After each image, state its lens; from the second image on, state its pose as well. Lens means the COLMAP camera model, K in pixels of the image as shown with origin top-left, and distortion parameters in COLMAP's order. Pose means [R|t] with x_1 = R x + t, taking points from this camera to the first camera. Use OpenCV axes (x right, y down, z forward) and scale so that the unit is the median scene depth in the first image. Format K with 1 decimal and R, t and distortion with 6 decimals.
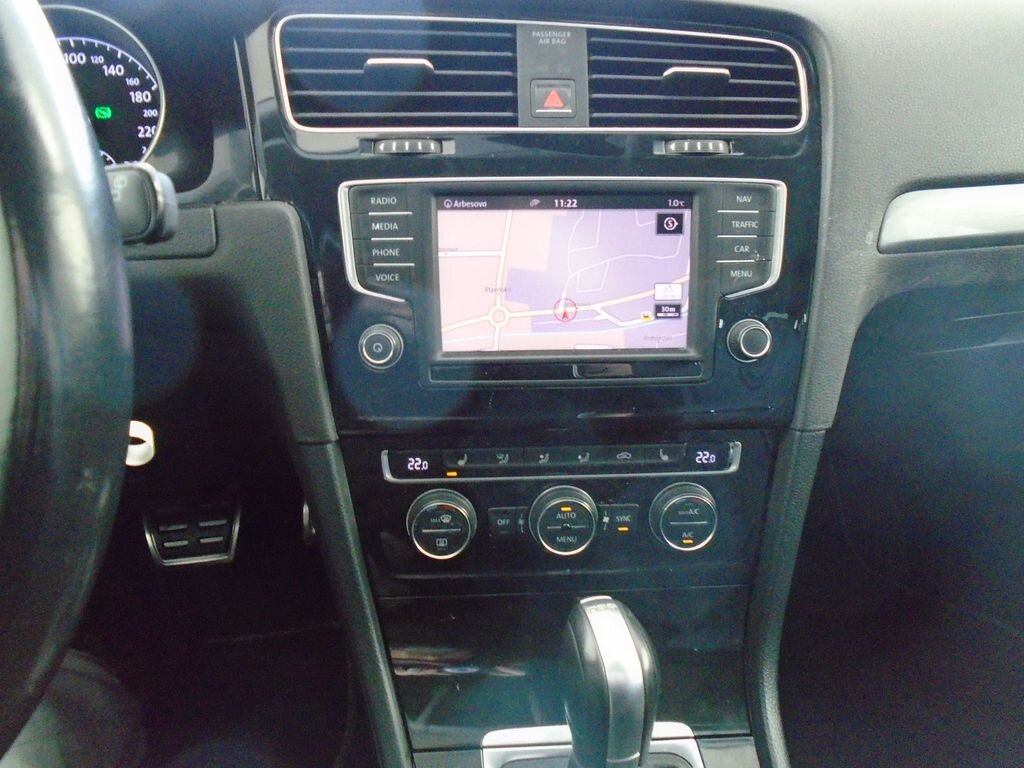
lens RADIAL K [[778.5, 0, 516.4], [0, 778.5, 396.5], [0, 0, 1]] dist [-0.022058, -0.000093]
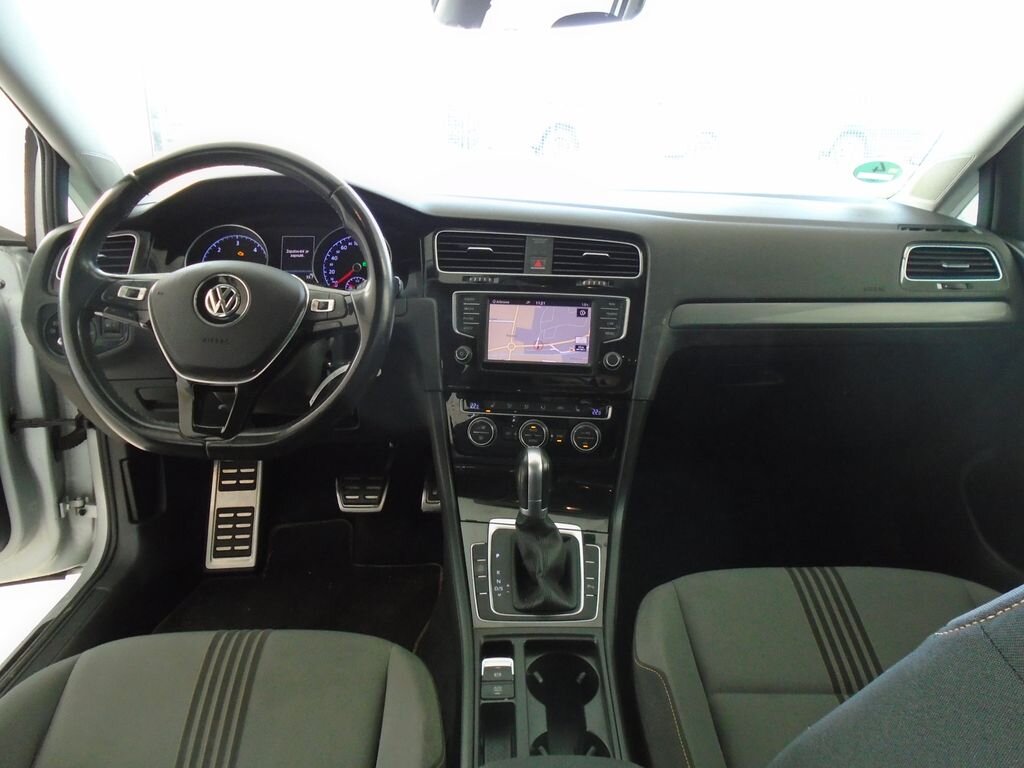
lens RADIAL K [[778.5, 0, 516.4], [0, 778.5, 396.5], [0, 0, 1]] dist [-0.022058, -0.000093]
pose [[0.983805, 0.054799, -0.170658, 0.429633], [-0.085486, 0.980305, -0.178031, 0.498479], [0.157541, 0.189737, 0.969113, -1.384662]]
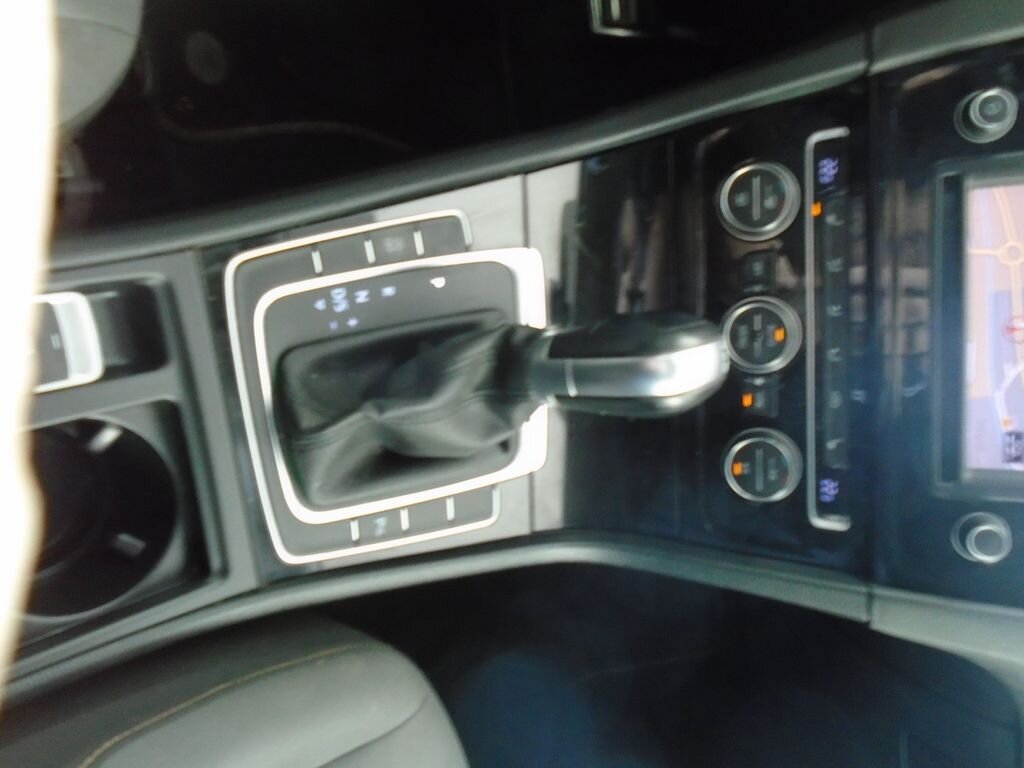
lens RADIAL K [[778.5, 0, 516.4], [0, 778.5, 396.5], [0, 0, 1]] dist [-0.022058, -0.000093]
pose [[0.006262, 0.999562, 0.028913, 0.111850], [-0.988280, 0.001776, 0.152642, 0.322445], [0.152524, -0.029530, 0.987858, 0.052241]]
